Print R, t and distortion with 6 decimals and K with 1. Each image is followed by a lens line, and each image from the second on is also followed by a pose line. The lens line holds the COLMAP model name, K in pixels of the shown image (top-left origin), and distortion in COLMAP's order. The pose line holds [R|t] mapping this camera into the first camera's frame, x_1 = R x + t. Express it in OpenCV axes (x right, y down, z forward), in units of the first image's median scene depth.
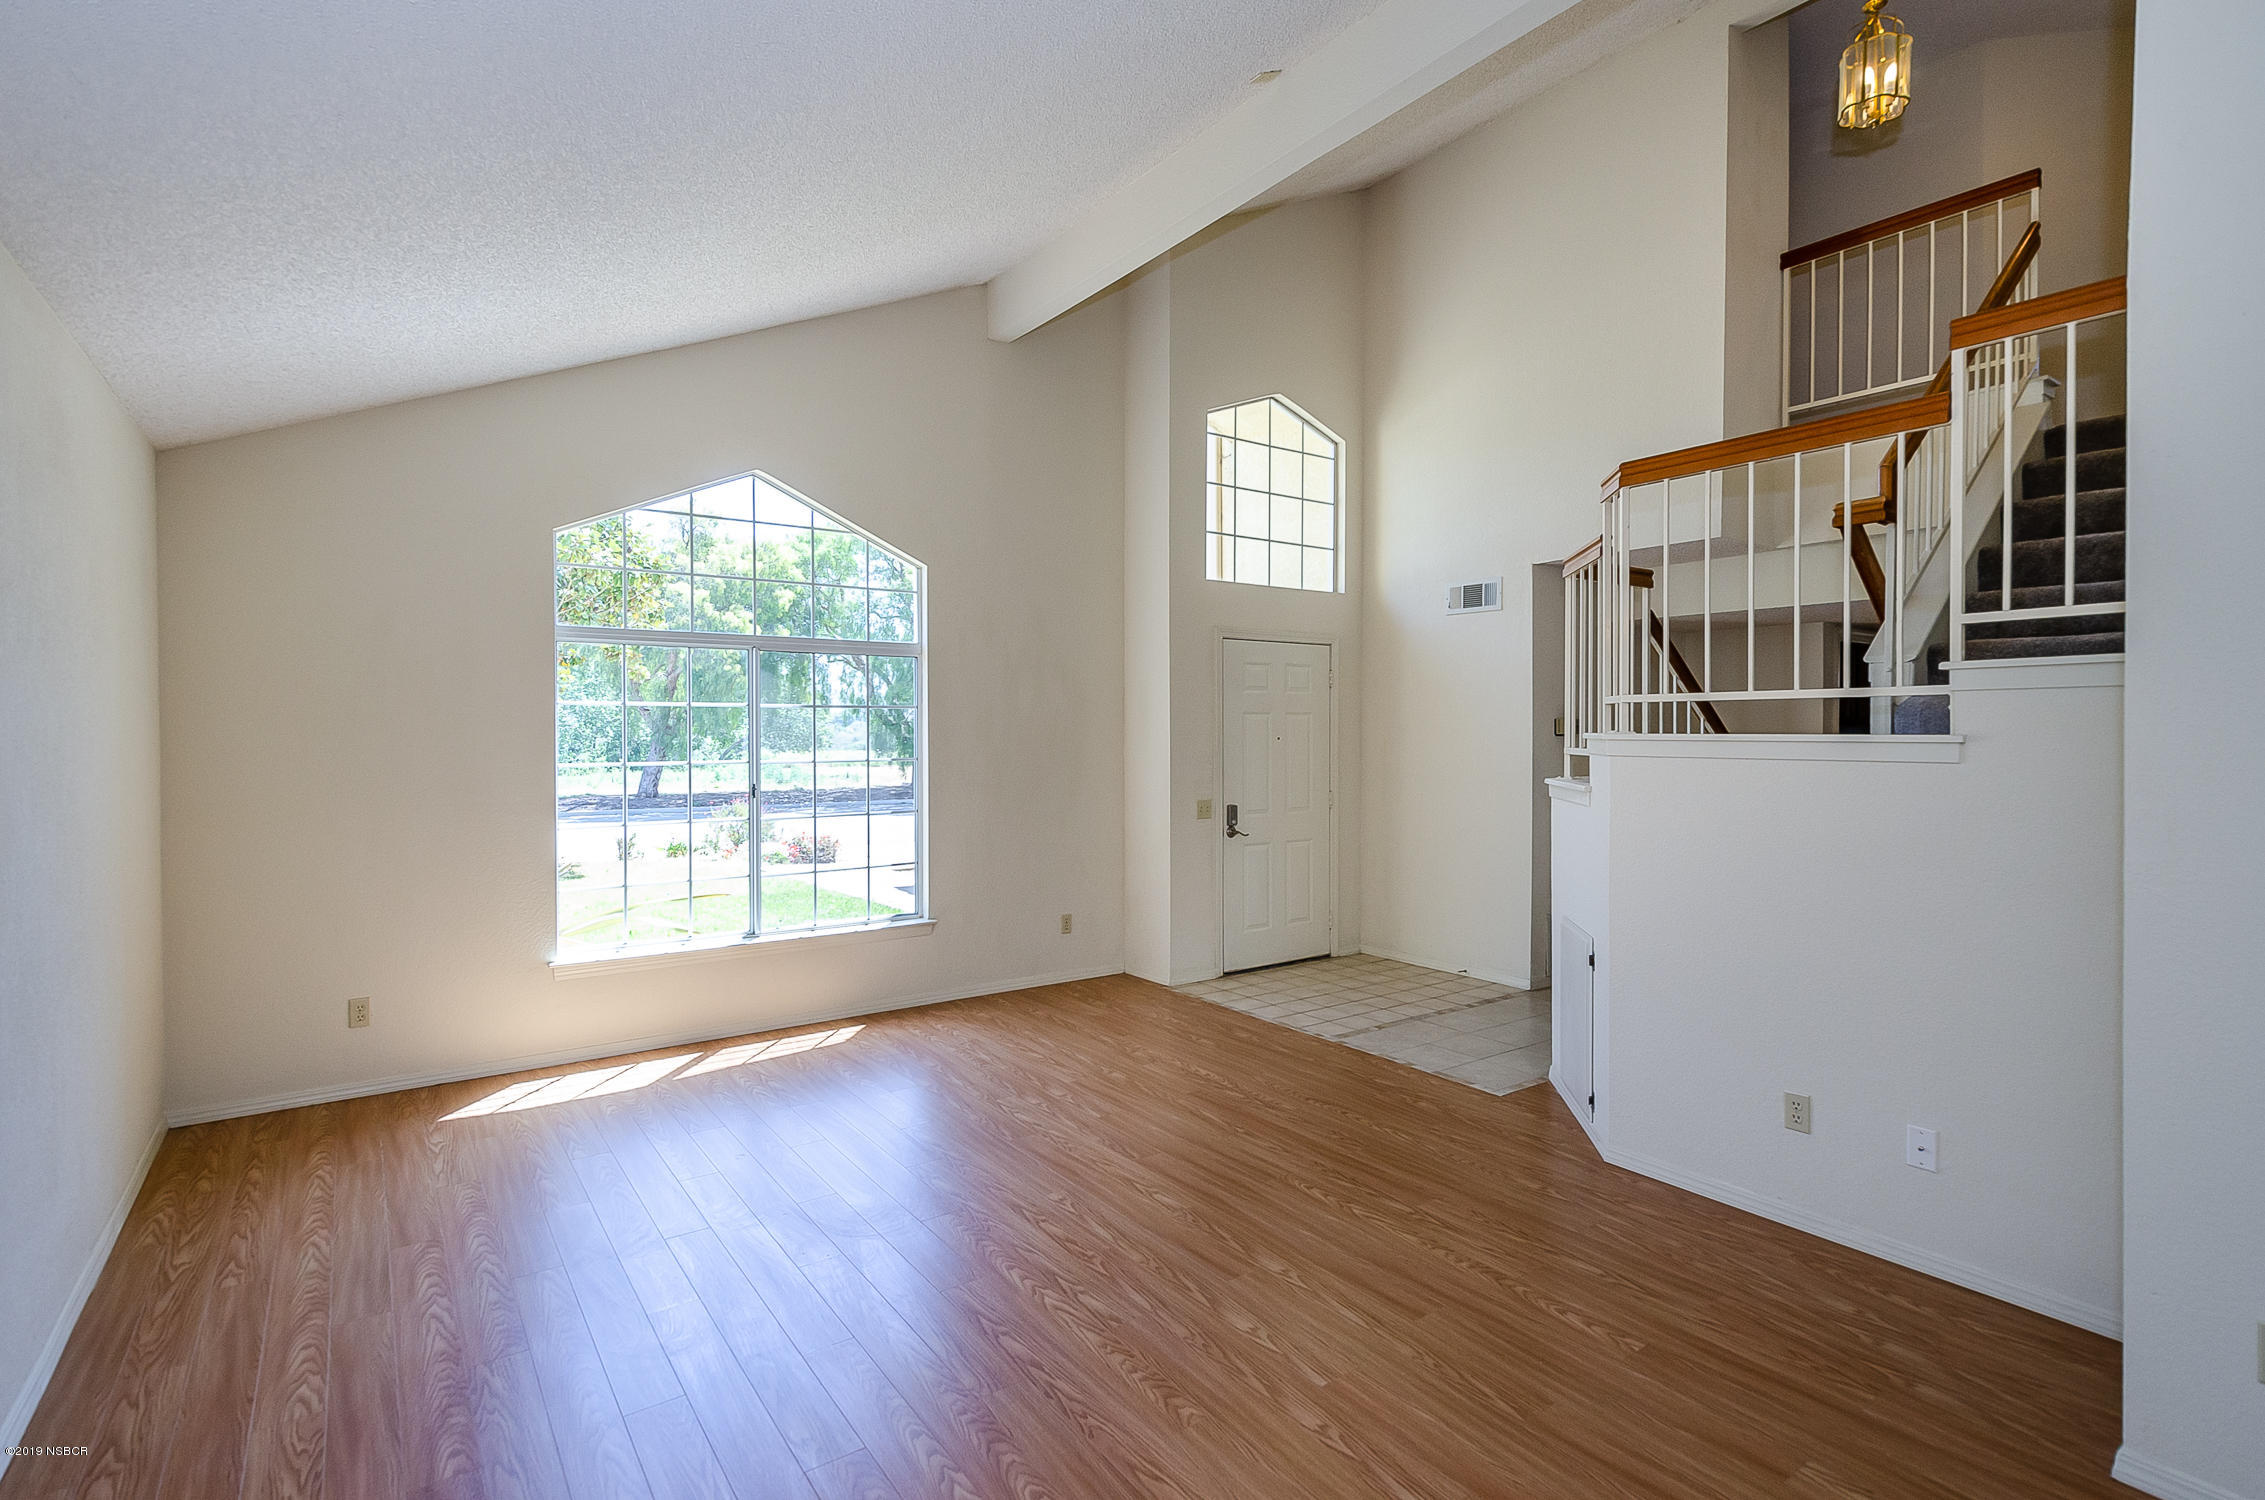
lens RADIAL K [[1073.6, 0, 1144.0], [0, 1073.6, 758.0], [0, 0, 1]] dist [0.008434, -0.001190]
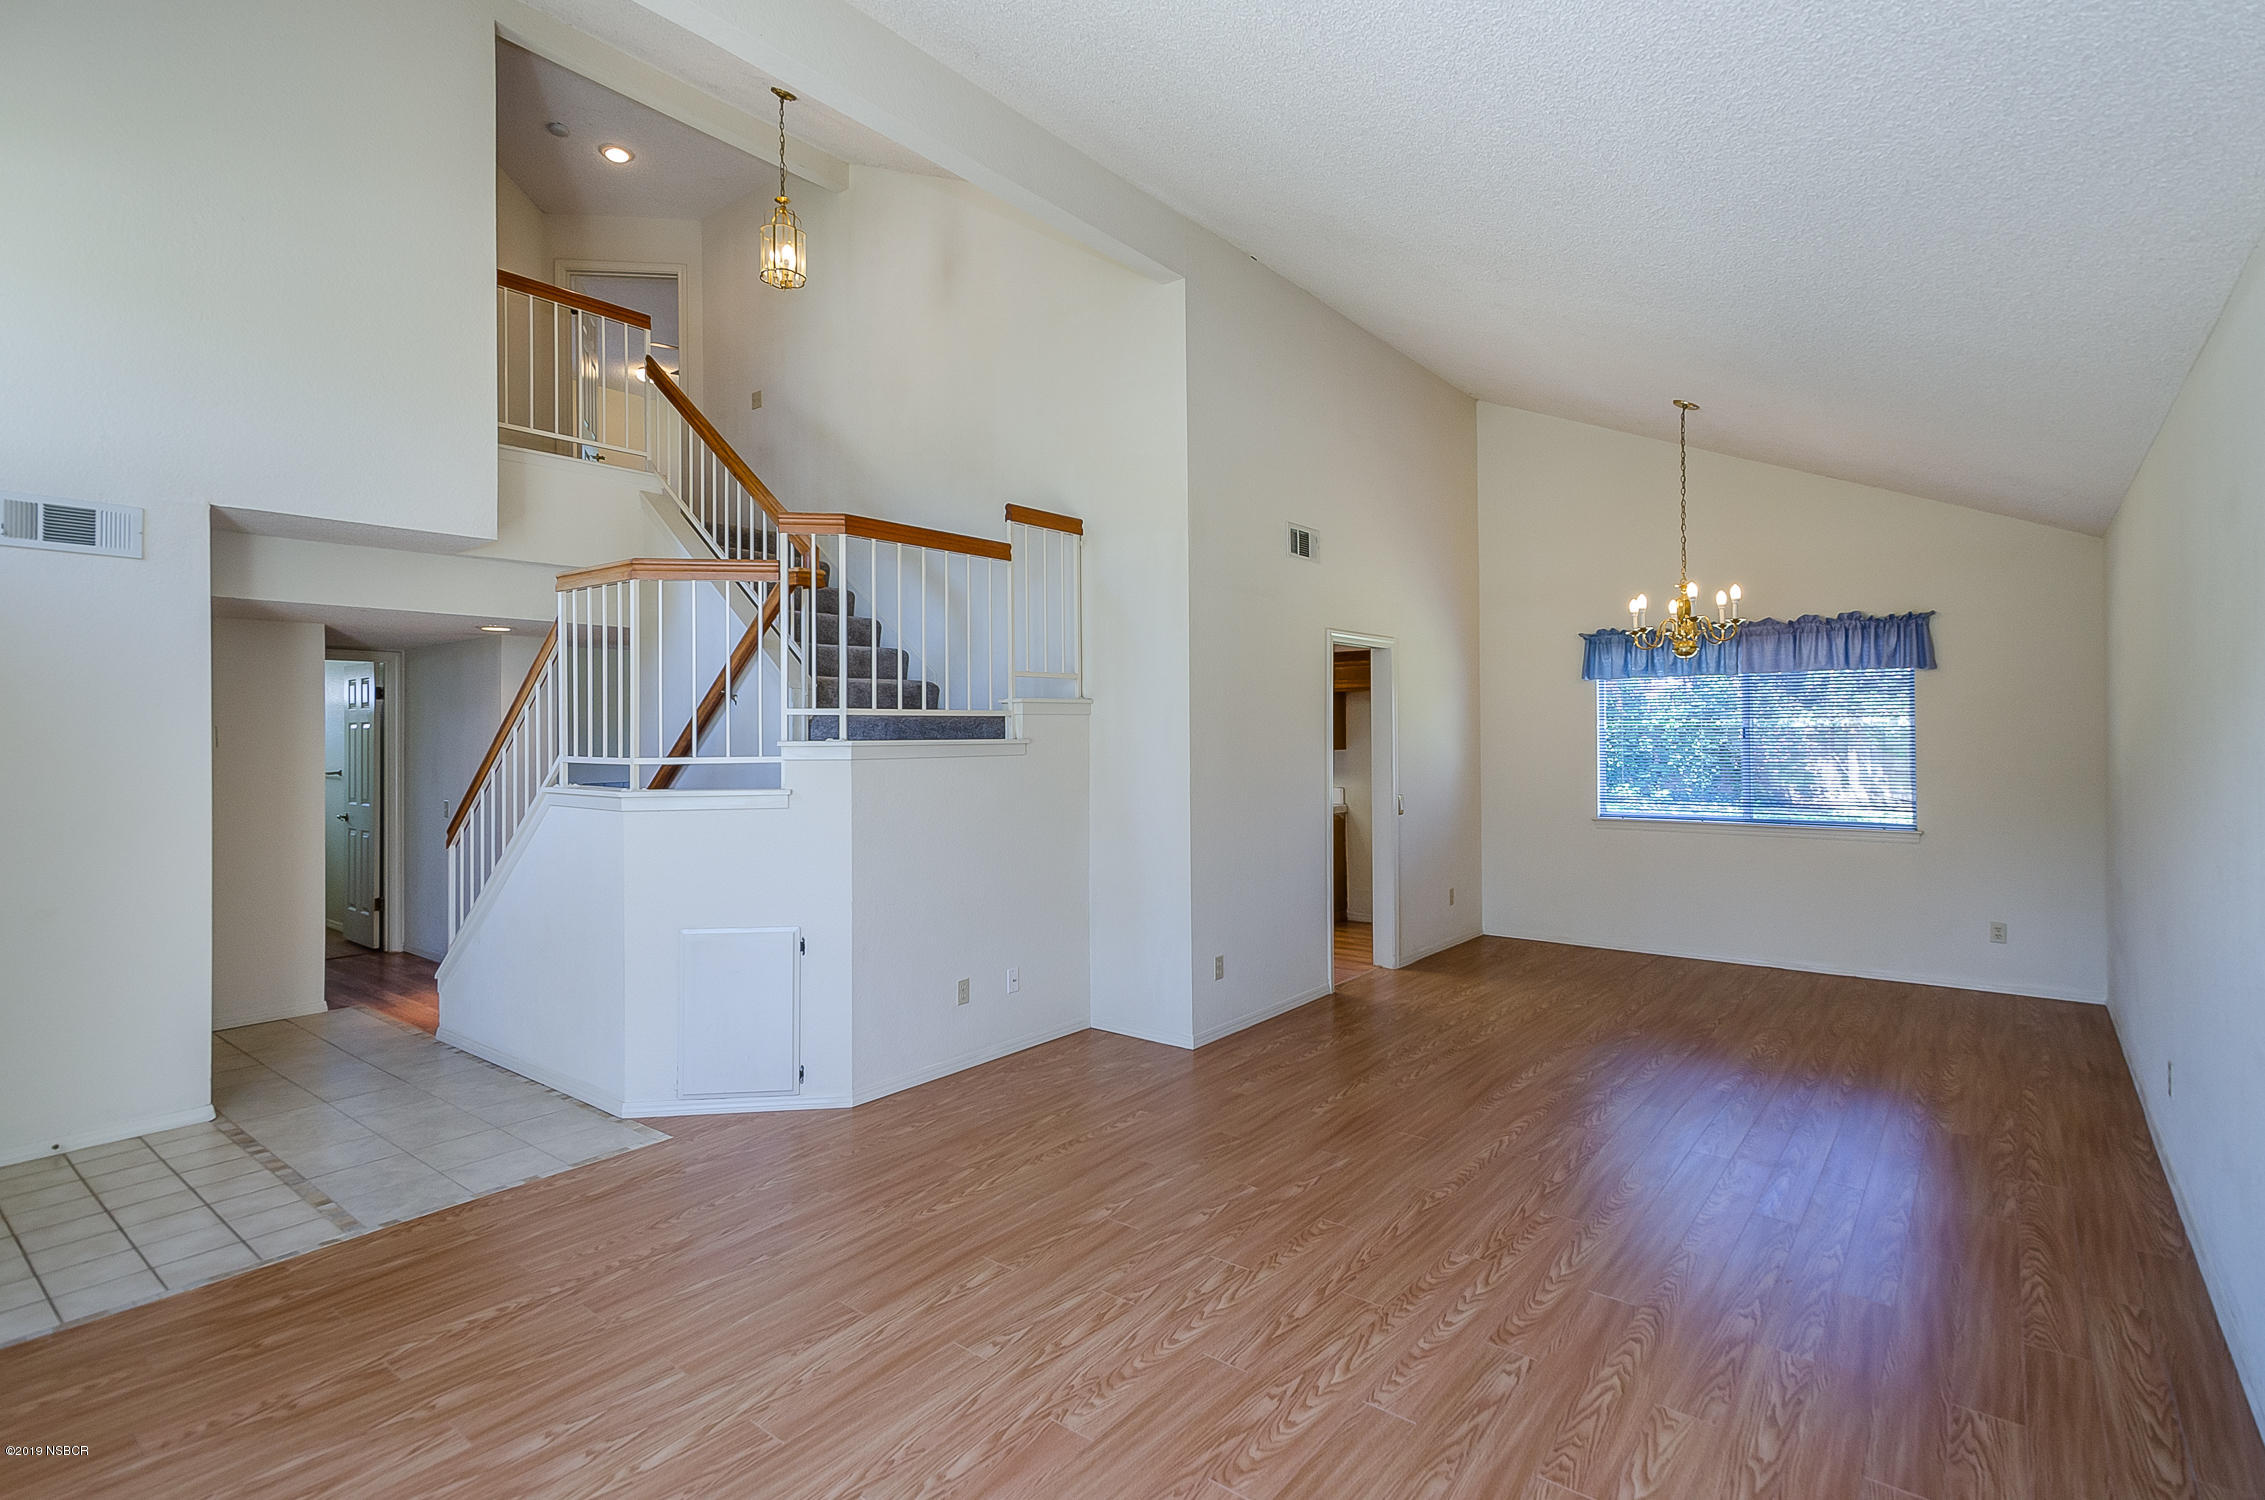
lens RADIAL K [[1077.5, 0, 1122.7], [0, 1077.5, 721.7], [0, 0, 1]] dist [-0.001059, -0.000652]
pose [[-0.267963, 0.018749, 0.963247, -0.785708], [0.038852, 0.999208, -0.008641, -0.021235], [-0.962646, 0.035108, -0.268479, 1.022310]]
